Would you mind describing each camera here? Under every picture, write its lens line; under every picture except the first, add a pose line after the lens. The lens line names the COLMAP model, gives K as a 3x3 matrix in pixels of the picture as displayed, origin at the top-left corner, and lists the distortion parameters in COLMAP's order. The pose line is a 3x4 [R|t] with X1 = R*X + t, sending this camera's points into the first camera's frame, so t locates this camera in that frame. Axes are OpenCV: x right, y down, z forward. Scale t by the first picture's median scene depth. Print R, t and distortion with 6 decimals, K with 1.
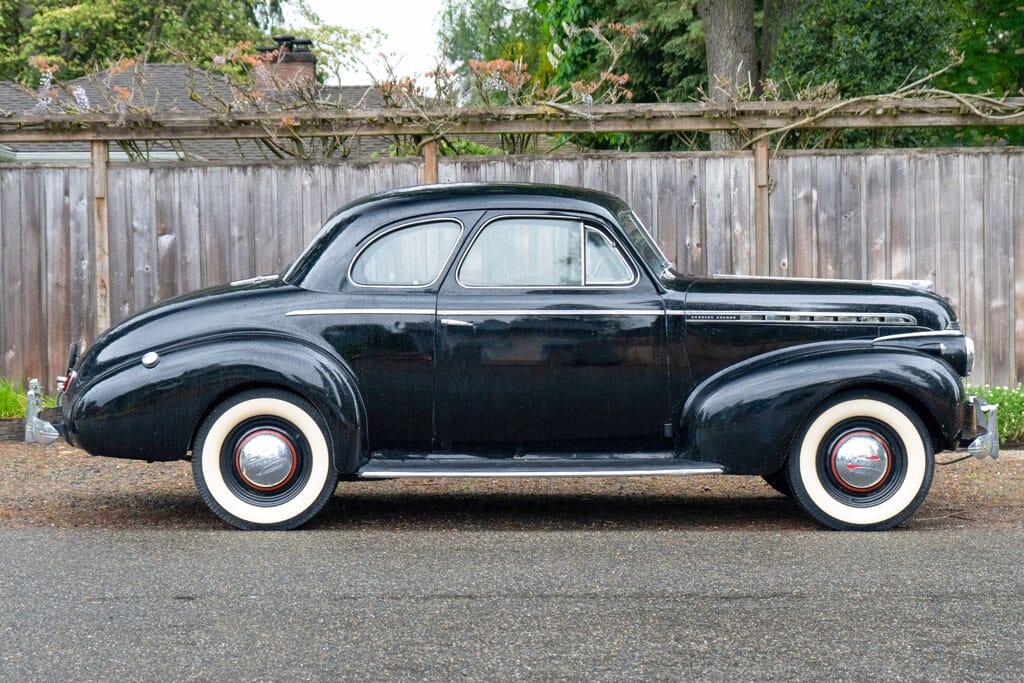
lens RADIAL K [[2134.8, 0, 512.0], [0, 2134.8, 341.5], [0, 0, 1]] dist [0.029886, -0.025652]
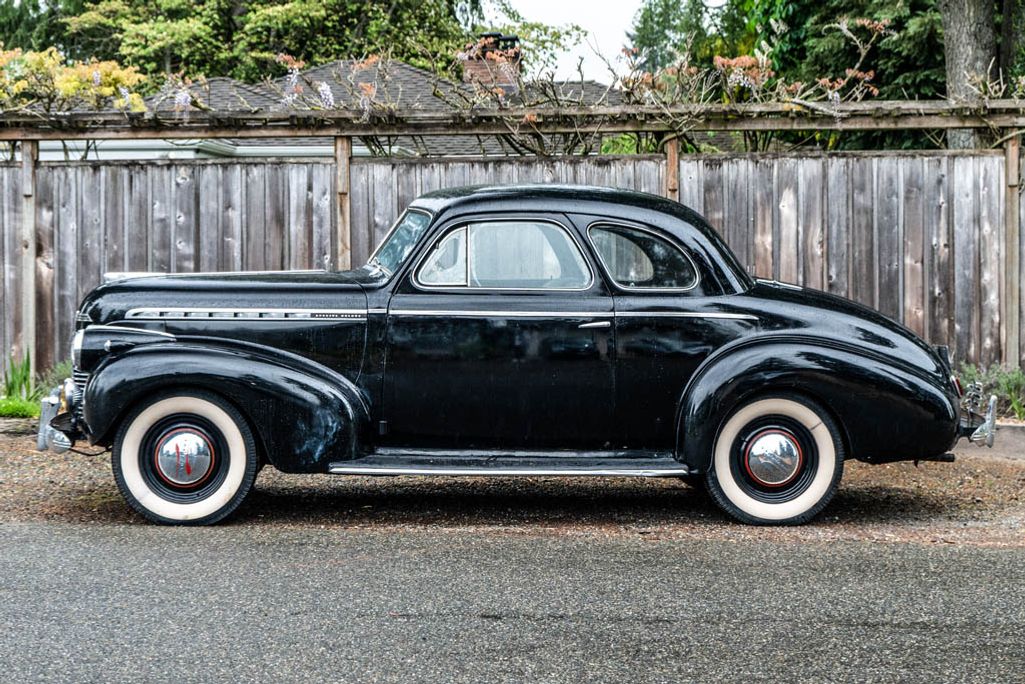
lens RADIAL K [[2087.3, 0, 513.2], [0, 2087.3, 325.3], [0, 0, 1]] dist [-0.015946, 0.409671]
pose [[0.996129, 0.012318, -0.087039, -0.026525], [-0.012576, 0.999918, -0.002417, -0.003636], [0.087003, 0.003503, 0.996202, 0.028120]]
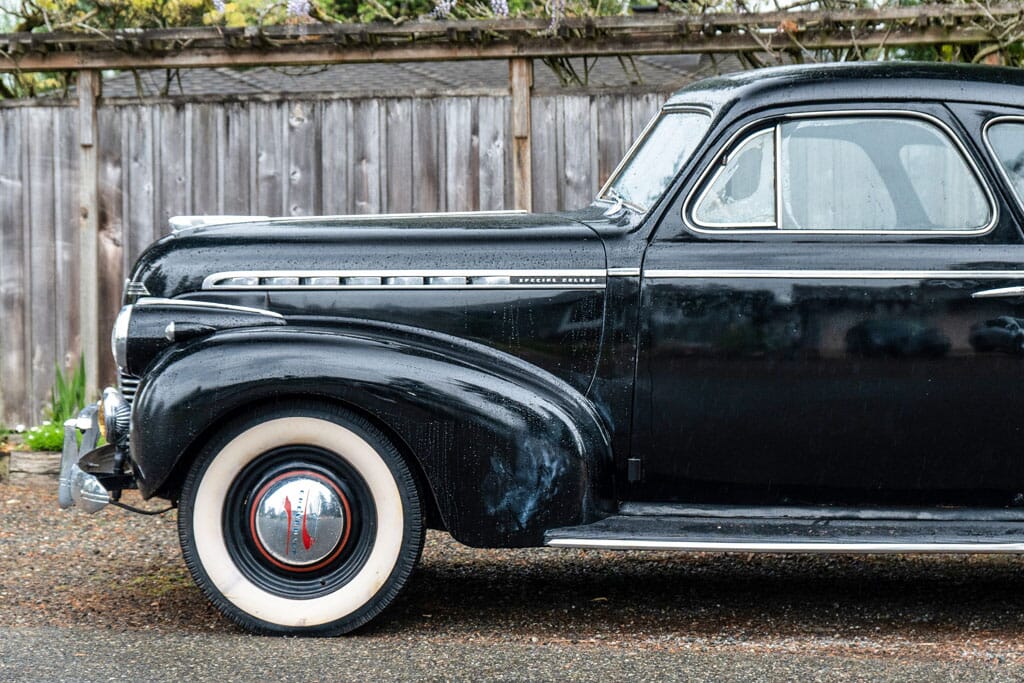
lens RADIAL K [[2249.5, 0, 512.0], [0, 2249.5, 341.5], [0, 0, 1]] dist [0.044789, -0.130948]
pose [[0.988542, 0.008214, -0.150719, -0.081264], [-0.009223, 0.999940, -0.005991, 0.006064], [0.150661, 0.007313, 0.988558, 0.252414]]
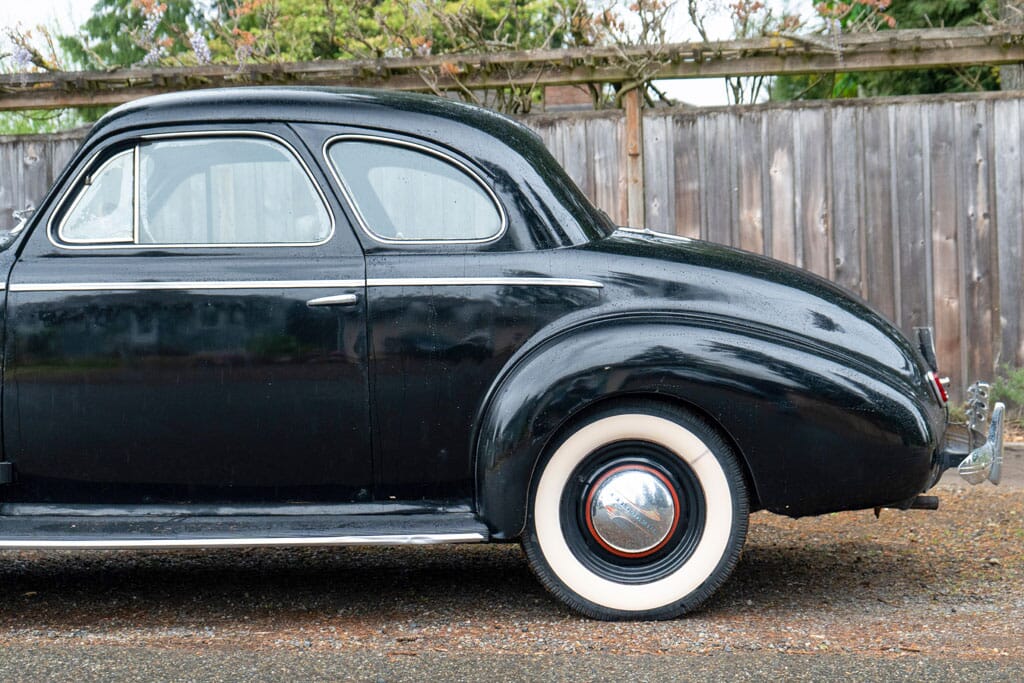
lens RADIAL K [[1900.5, 0, 574.1], [0, 1900.5, 343.6], [0, 0, 1]] dist [0.038291, 0.022689]
pose [[0.990165, -0.009178, -0.139604, 0.036646], [0.007694, 0.999908, -0.011162, 0.006713], [0.139694, 0.009978, 0.990144, 0.310191]]
